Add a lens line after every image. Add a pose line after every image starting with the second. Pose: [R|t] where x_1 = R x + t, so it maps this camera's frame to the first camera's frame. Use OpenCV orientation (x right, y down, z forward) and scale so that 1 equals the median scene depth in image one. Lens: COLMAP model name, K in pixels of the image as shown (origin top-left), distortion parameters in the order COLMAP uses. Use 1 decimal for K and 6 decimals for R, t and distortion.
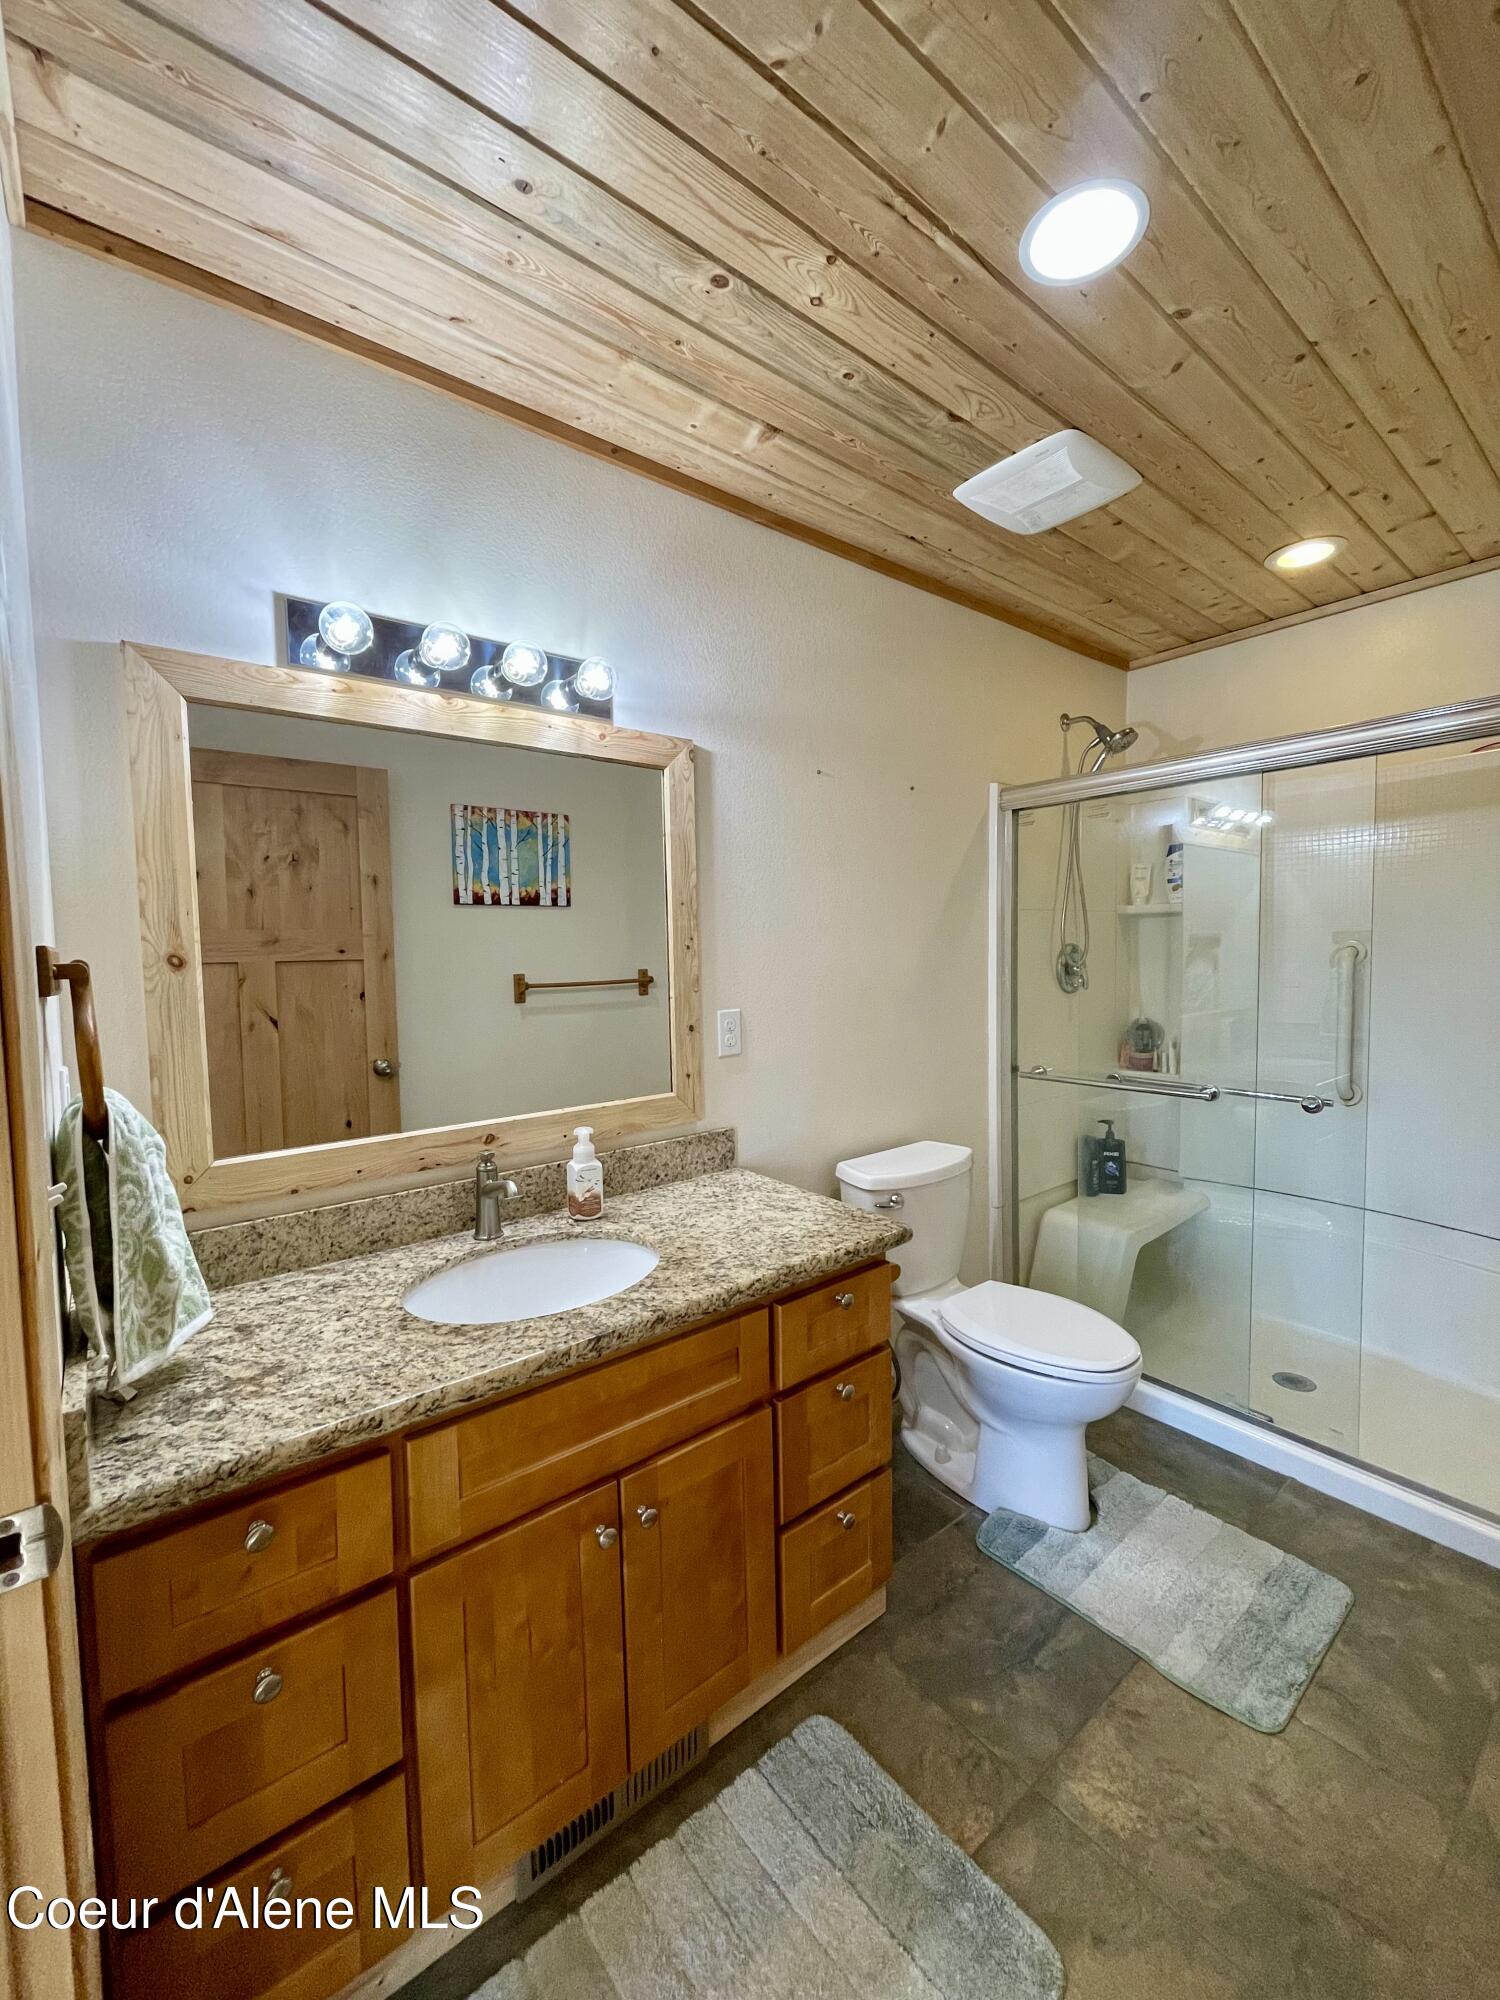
lens RADIAL K [[805.9, 0, 758.4], [0, 805.9, 997.2], [0, 0, 1]] dist [-0.005269, 0.000981]
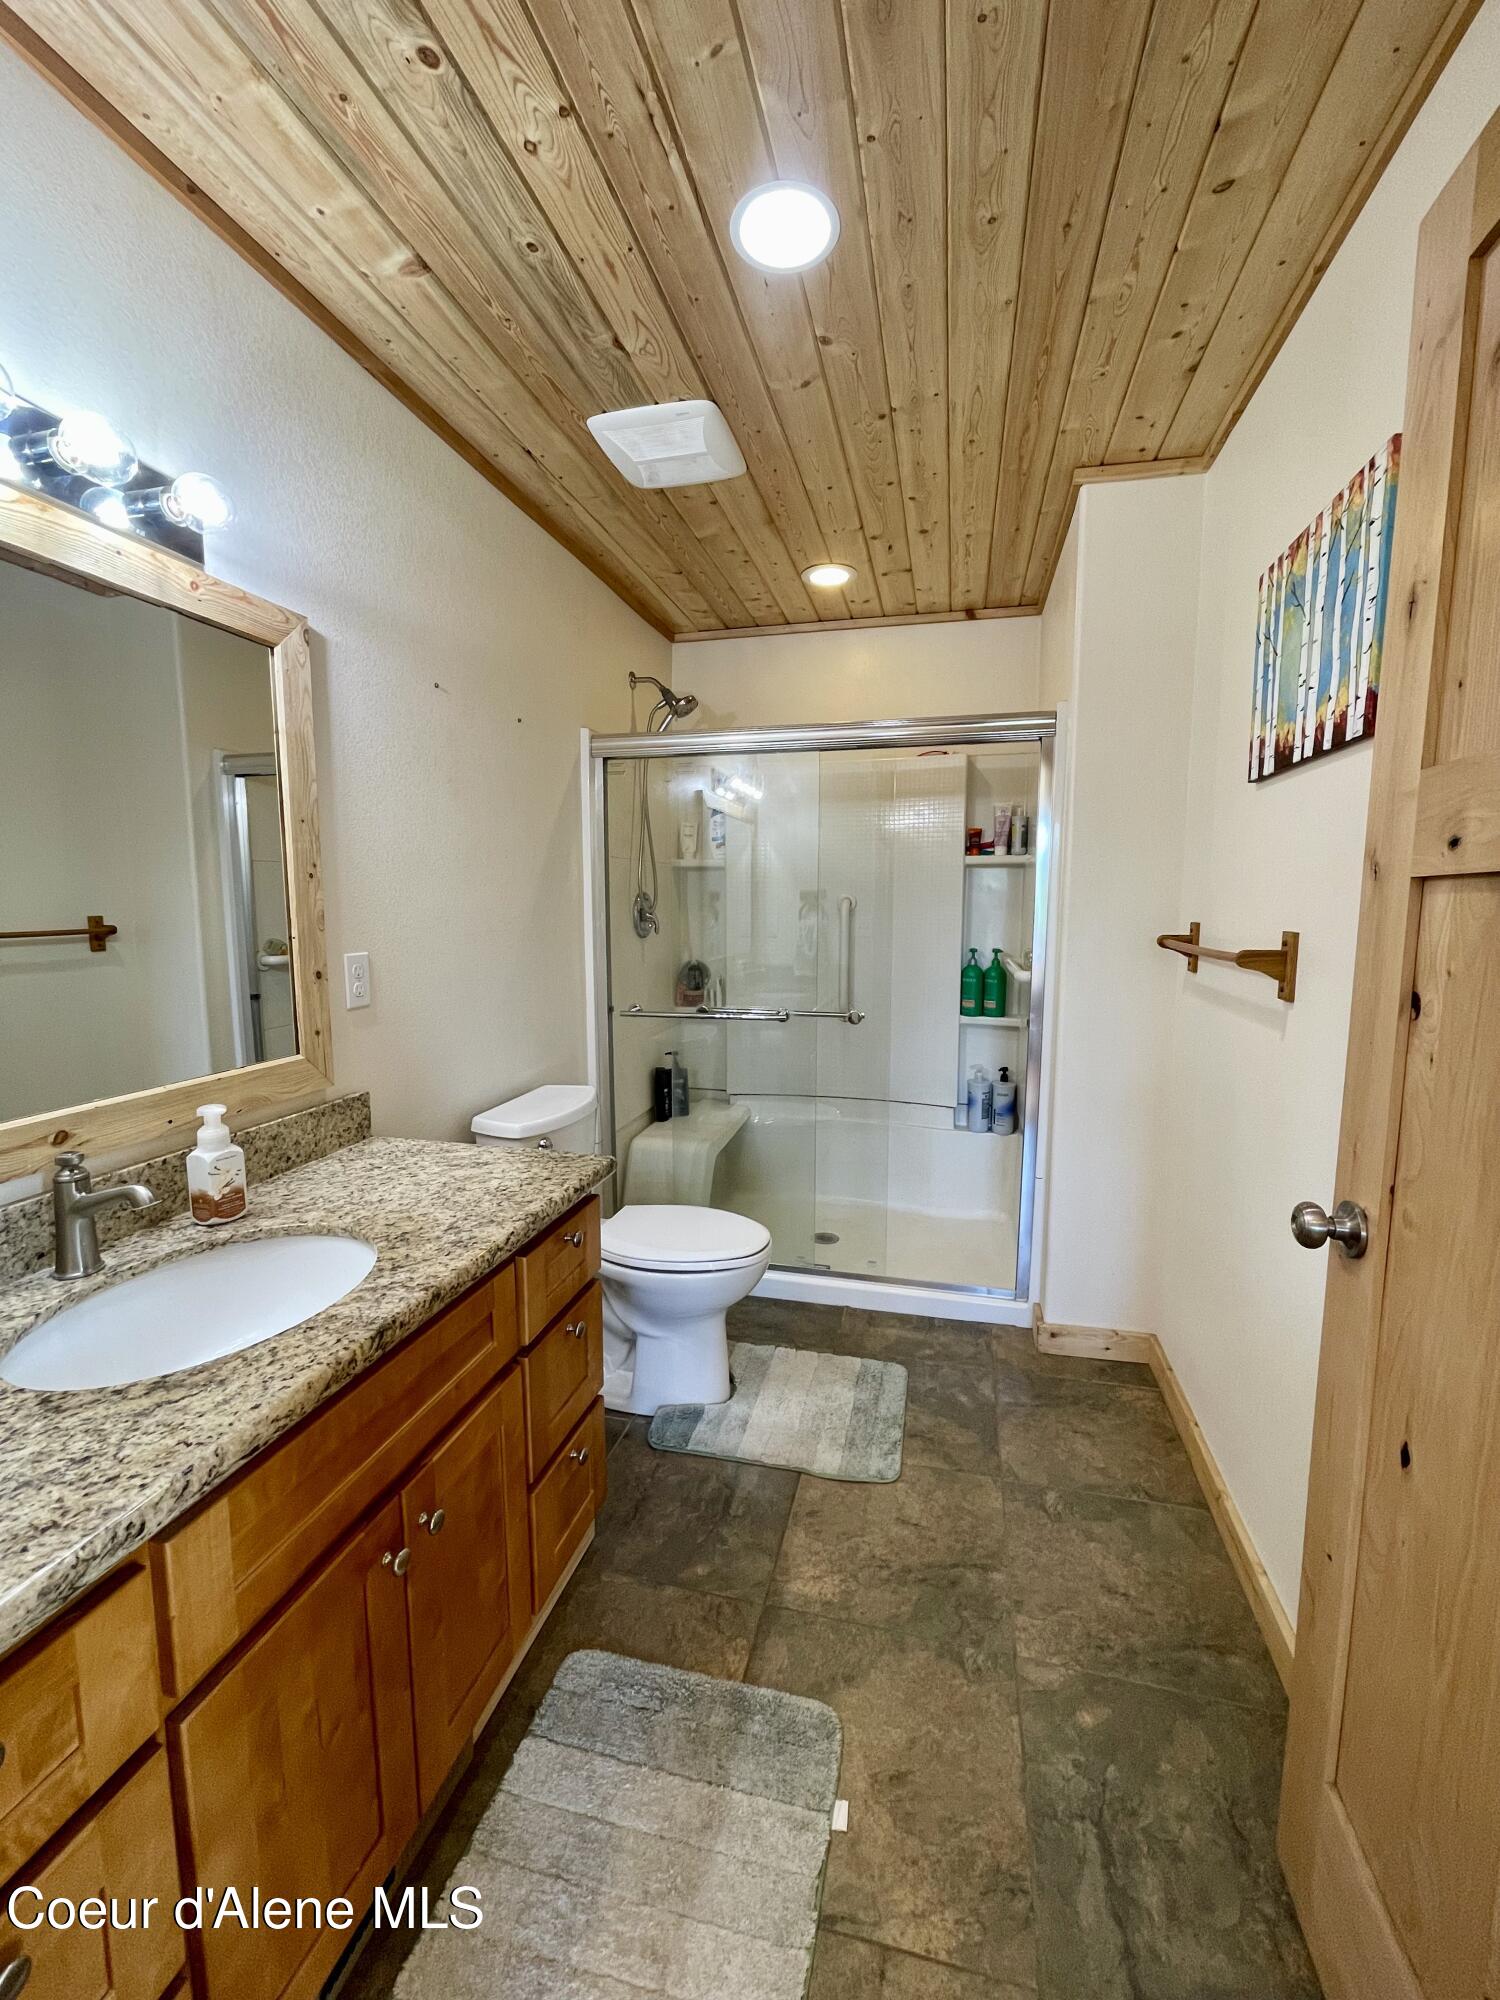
lens RADIAL K [[805.9, 0, 759.4], [0, 805.9, 997.5], [0, 0, 1]] dist [-0.005269, 0.000981]
pose [[0.795178, -0.053370, 0.604023, -0.259412], [0.022664, 0.998039, 0.058348, 0.027613], [-0.605952, -0.032708, 0.794828, 0.084236]]
